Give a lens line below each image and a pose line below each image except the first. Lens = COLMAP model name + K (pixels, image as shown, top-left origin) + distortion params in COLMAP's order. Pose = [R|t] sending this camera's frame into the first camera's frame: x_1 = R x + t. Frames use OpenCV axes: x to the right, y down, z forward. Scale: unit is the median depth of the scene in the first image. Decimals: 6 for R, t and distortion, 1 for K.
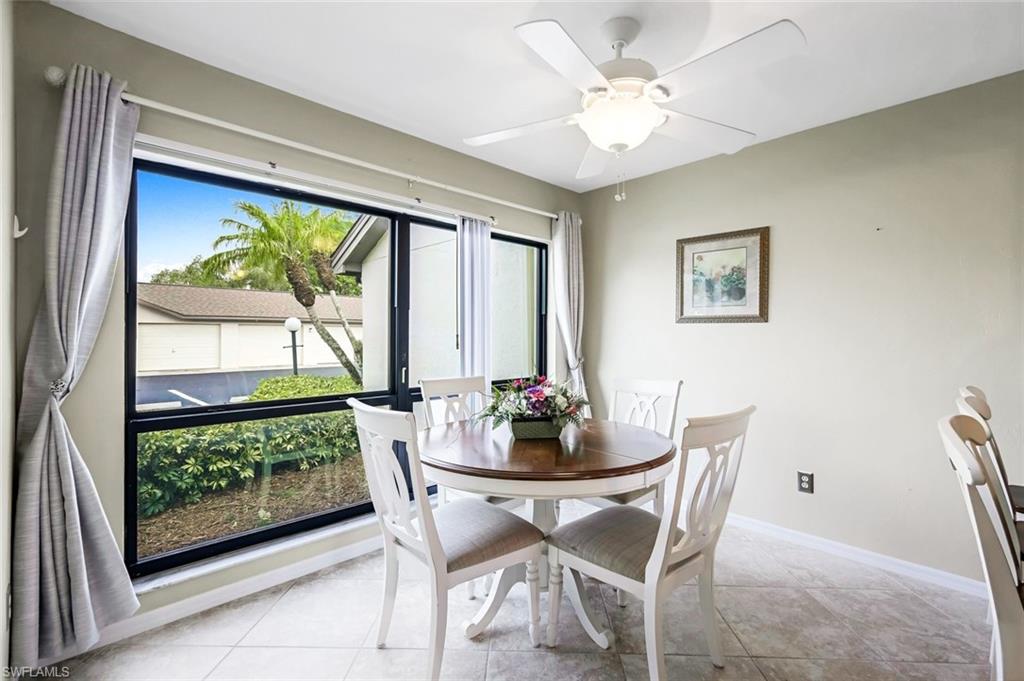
lens RADIAL K [[445.6, 0, 508.7], [0, 445.6, 337.6], [0, 0, 1]] dist [0.001123, -0.001323]
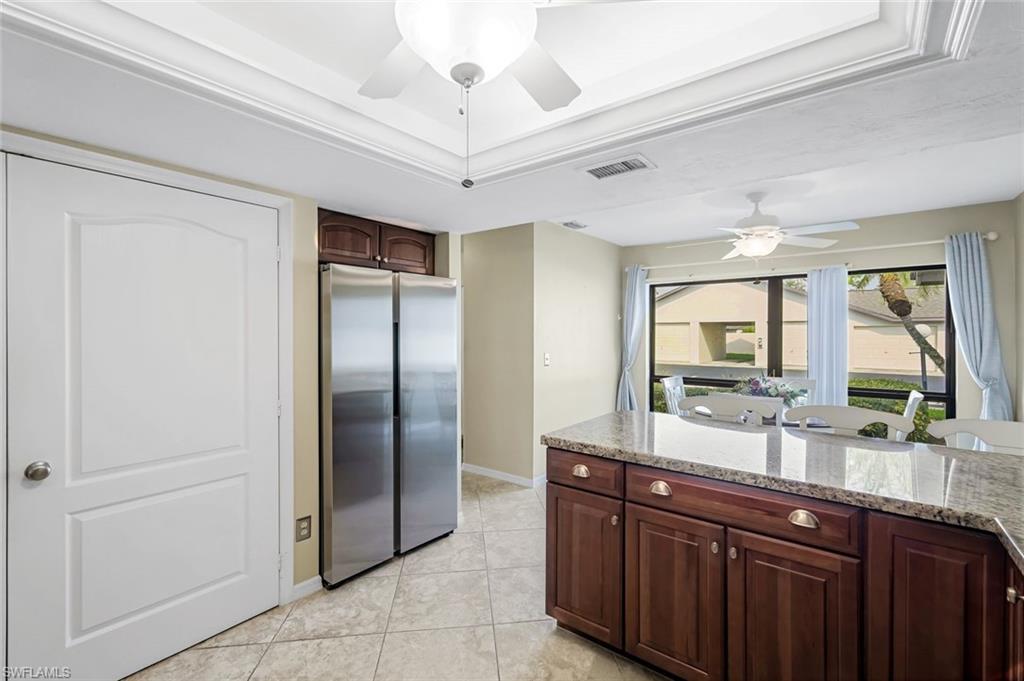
lens RADIAL K [[445.6, 0, 508.9], [0, 445.6, 336.6], [0, 0, 1]] dist [0.001123, -0.001323]
pose [[0.152671, 0.006503, -0.988256, 1.239838], [-0.005036, 0.999970, 0.005802, -0.059280], [0.988264, 0.004091, 0.152699, -0.220486]]
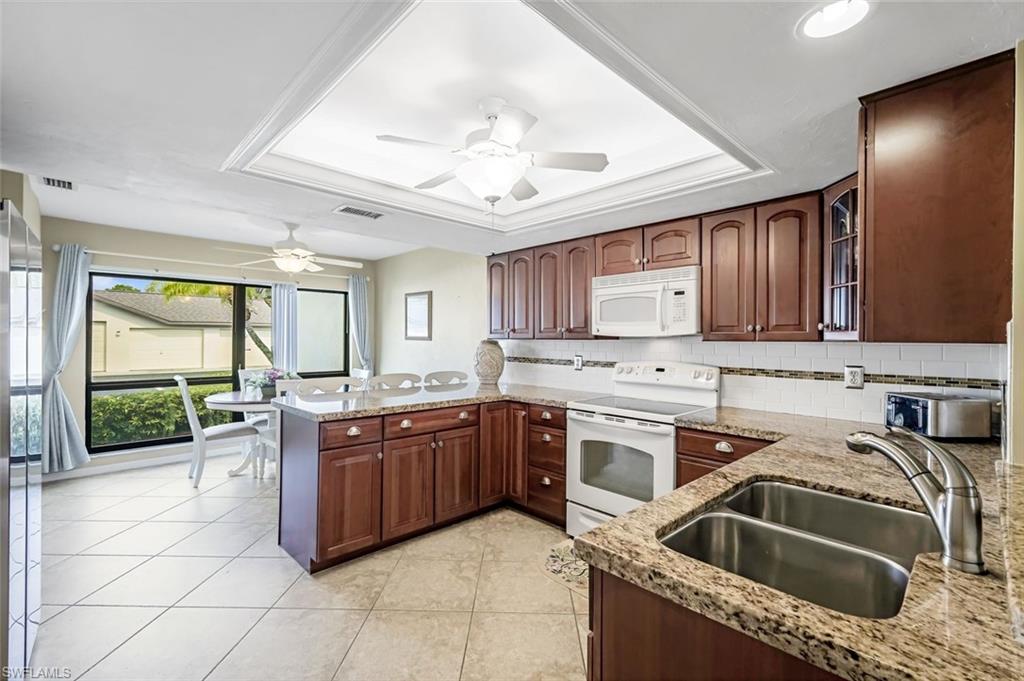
lens RADIAL K [[445.6, 0, 513.4], [0, 445.6, 338.7], [0, 0, 1]] dist [0.001123, -0.001323]
pose [[0.999993, 0.003233, 0.002064, 0.925460], [-0.003229, 0.999994, -0.001492, -0.043160], [-0.002069, 0.001485, 0.999997, -0.902892]]
